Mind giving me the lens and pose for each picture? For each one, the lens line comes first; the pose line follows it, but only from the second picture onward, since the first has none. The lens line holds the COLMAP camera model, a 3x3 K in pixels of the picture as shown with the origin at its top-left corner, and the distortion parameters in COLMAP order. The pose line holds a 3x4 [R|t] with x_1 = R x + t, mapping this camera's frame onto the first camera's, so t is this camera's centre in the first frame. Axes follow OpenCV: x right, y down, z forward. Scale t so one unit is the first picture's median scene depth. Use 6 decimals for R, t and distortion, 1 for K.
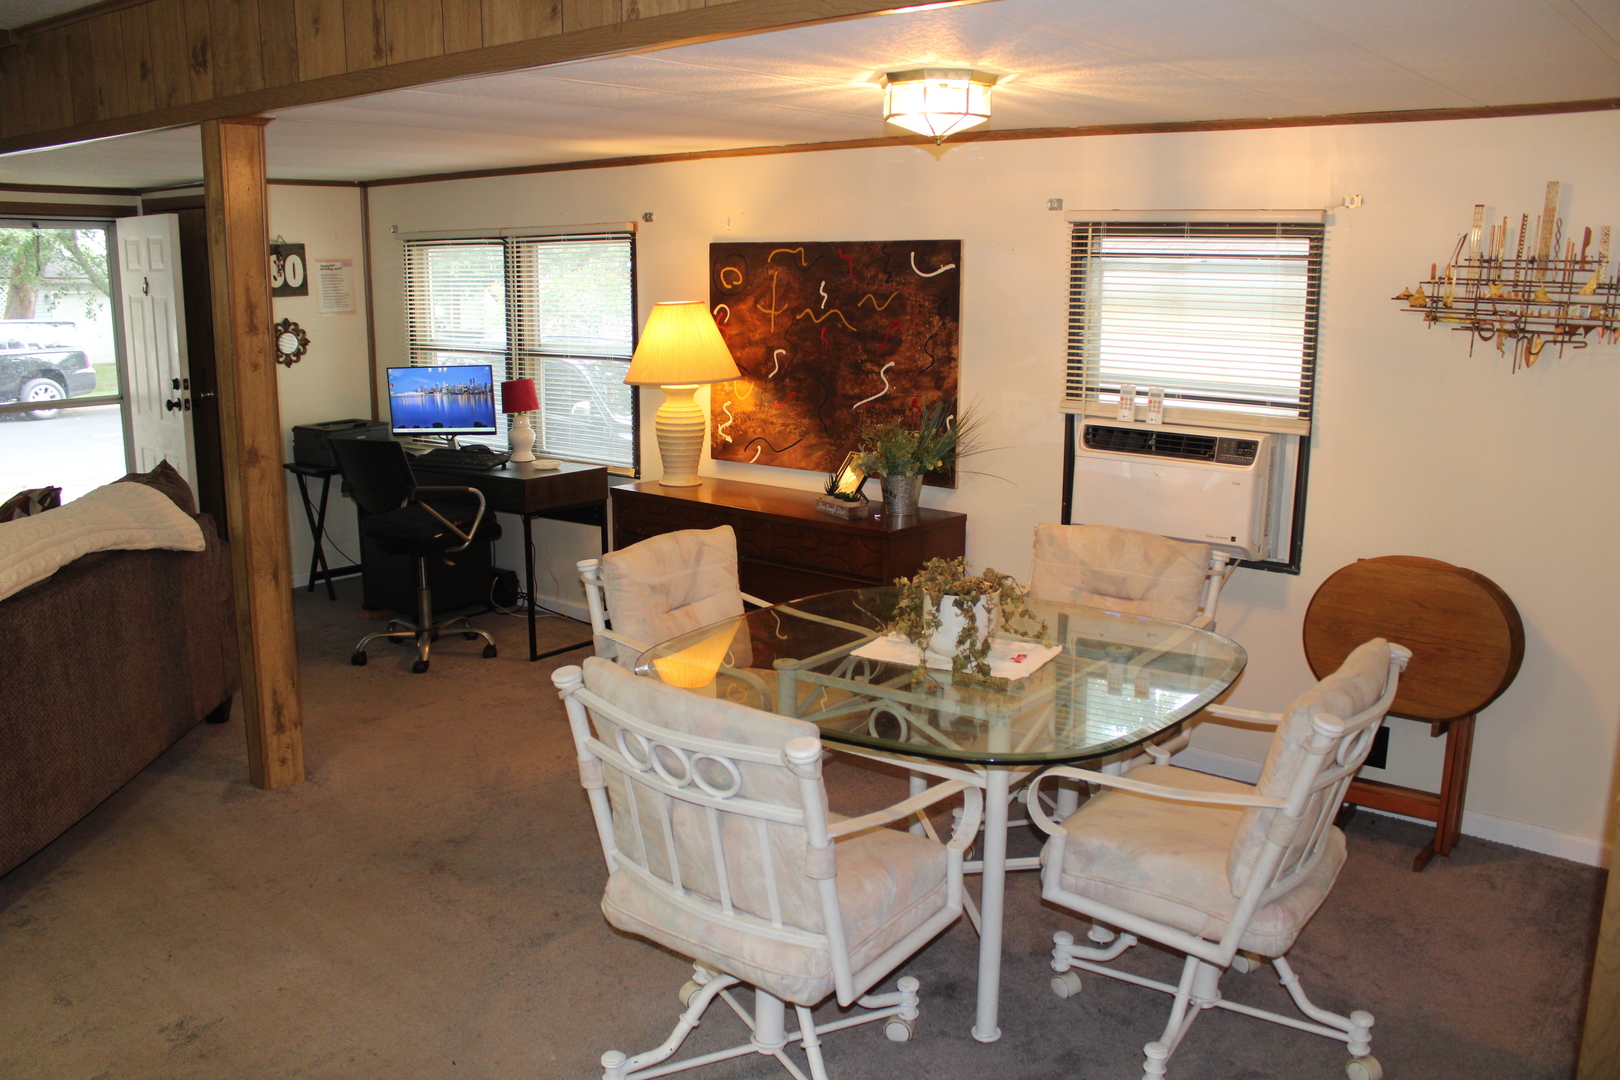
lens RADIAL K [[1335.1, 0, 812.0], [0, 1335.1, 537.3], [0, 0, 1]] dist [-0.157445, 0.129649]
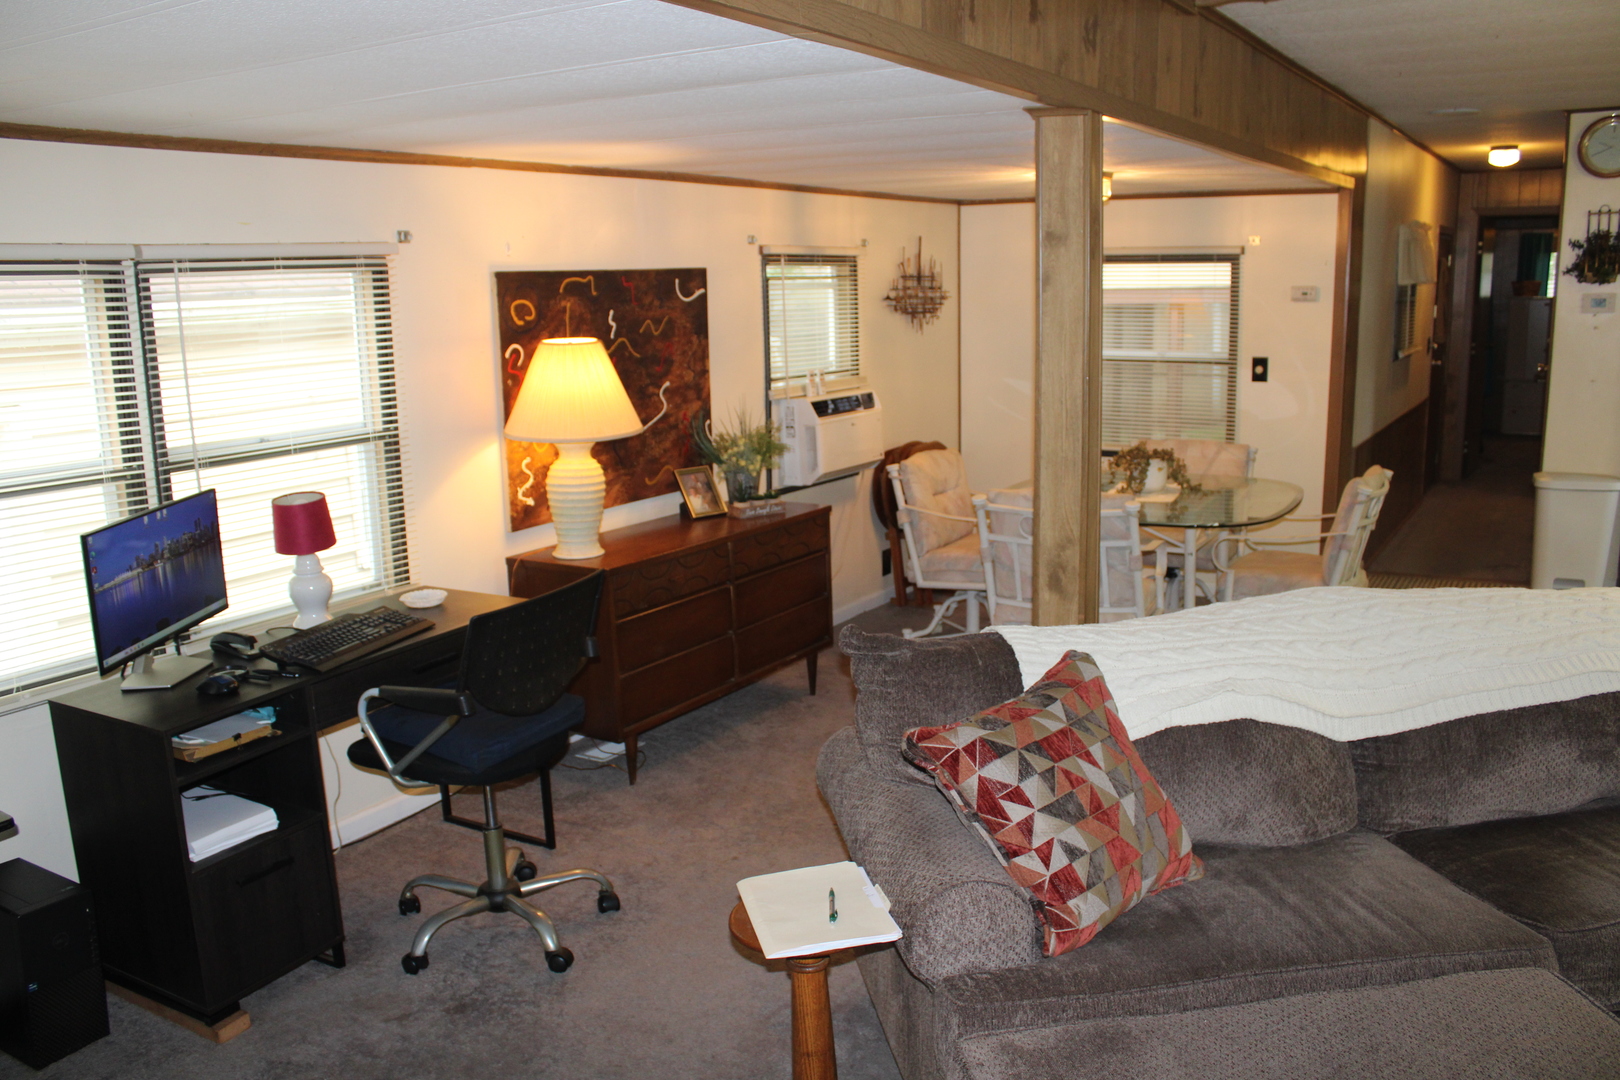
lens RADIAL K [[1335.1, 0, 814.4], [0, 1335.1, 548.7], [0, 0, 1]] dist [-0.157445, 0.129649]
pose [[-0.127024, -0.195391, 0.972464, -1.019752], [0.220978, 0.950192, 0.219780, -0.213174], [-0.966971, 0.242811, -0.077520, 1.000682]]
